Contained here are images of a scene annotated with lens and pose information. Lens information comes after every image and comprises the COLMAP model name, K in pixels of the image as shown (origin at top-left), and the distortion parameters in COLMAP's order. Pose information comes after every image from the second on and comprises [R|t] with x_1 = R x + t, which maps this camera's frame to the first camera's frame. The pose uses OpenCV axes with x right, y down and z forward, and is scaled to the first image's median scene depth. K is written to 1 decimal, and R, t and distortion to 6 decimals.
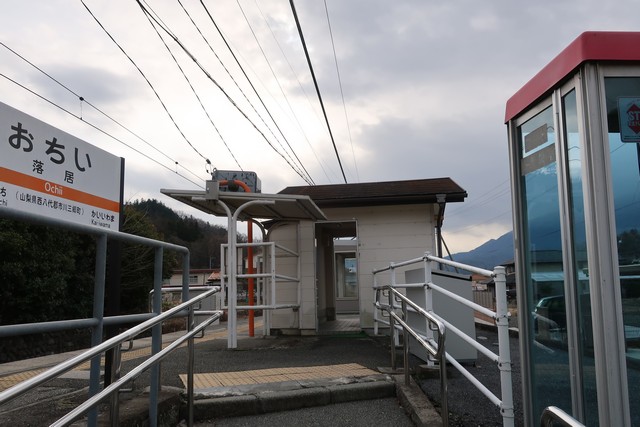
lens RADIAL K [[501.8, 0, 319.9], [0, 501.8, 215.5], [0, 0, 1]] dist [-0.007317, 0.006675]
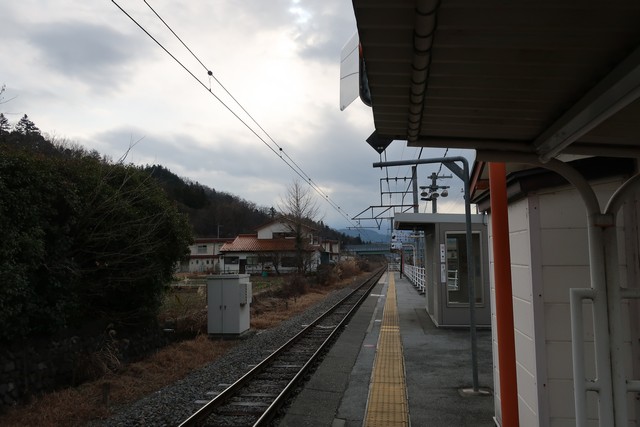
lens RADIAL K [[501.8, 0, 318.7], [0, 501.8, 215.6], [0, 0, 1]] dist [-0.007317, 0.006675]
pose [[0.999874, 0.011072, -0.011396, -0.133247], [-0.010322, 0.997900, 0.063947, 0.012190], [0.012080, -0.063821, 0.997888, 0.373958]]
